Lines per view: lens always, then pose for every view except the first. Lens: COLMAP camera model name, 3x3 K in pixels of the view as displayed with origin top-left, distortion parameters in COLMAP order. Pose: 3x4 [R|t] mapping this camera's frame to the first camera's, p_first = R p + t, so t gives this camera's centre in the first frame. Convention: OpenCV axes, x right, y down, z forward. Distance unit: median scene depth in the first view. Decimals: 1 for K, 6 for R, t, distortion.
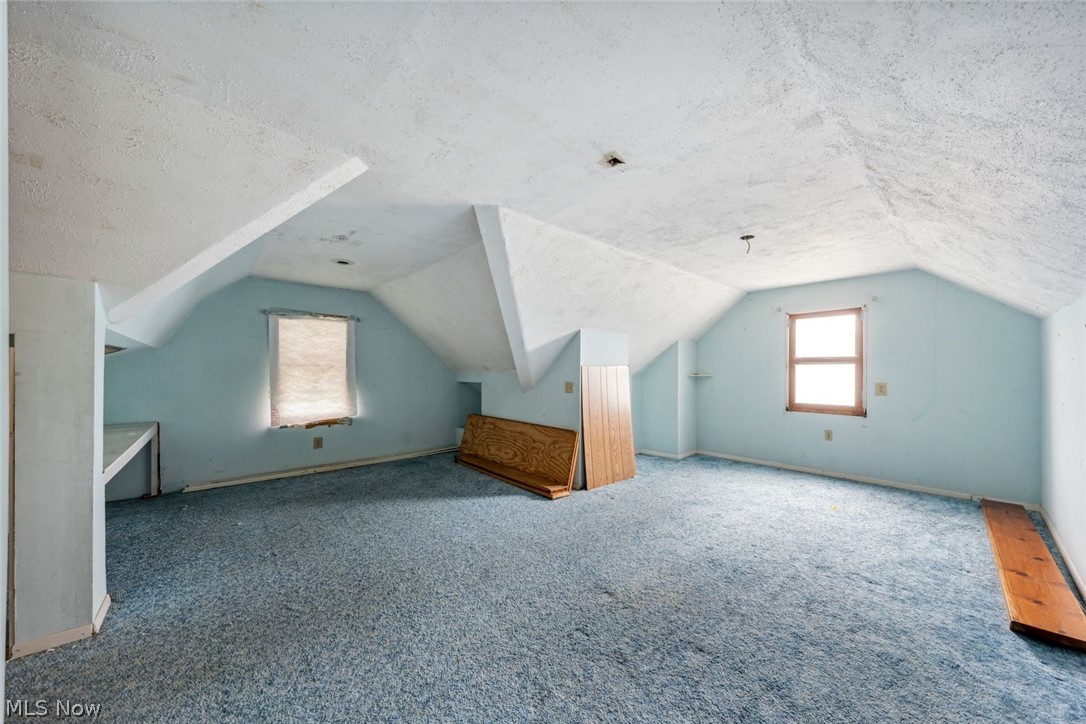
lens RADIAL K [[371.8, 0, 544.0], [0, 371.8, 367.7], [0, 0, 1]] dist [-0.003517, -0.000140]
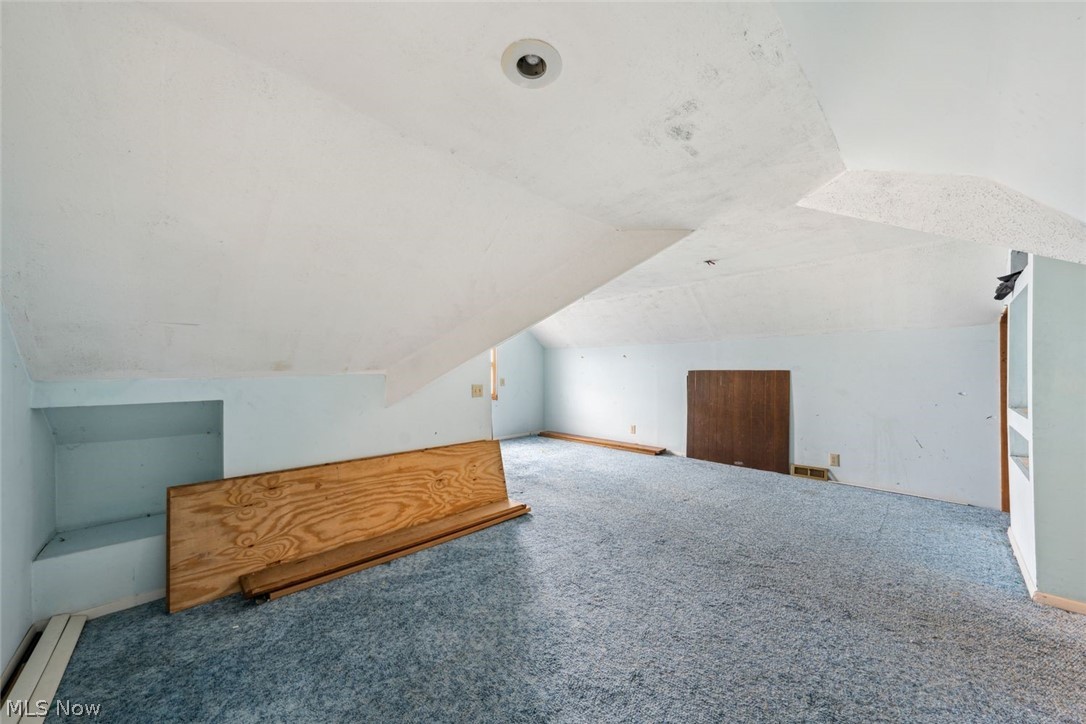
lens RADIAL K [[371.8, 0, 543.3], [0, 371.8, 366.3], [0, 0, 1]] dist [-0.003517, -0.000140]
pose [[-0.025851, 0.012327, 0.999590, -0.753568], [-0.006208, 0.999903, -0.012491, 0.007210], [-0.999647, -0.006528, -0.025772, 0.840193]]
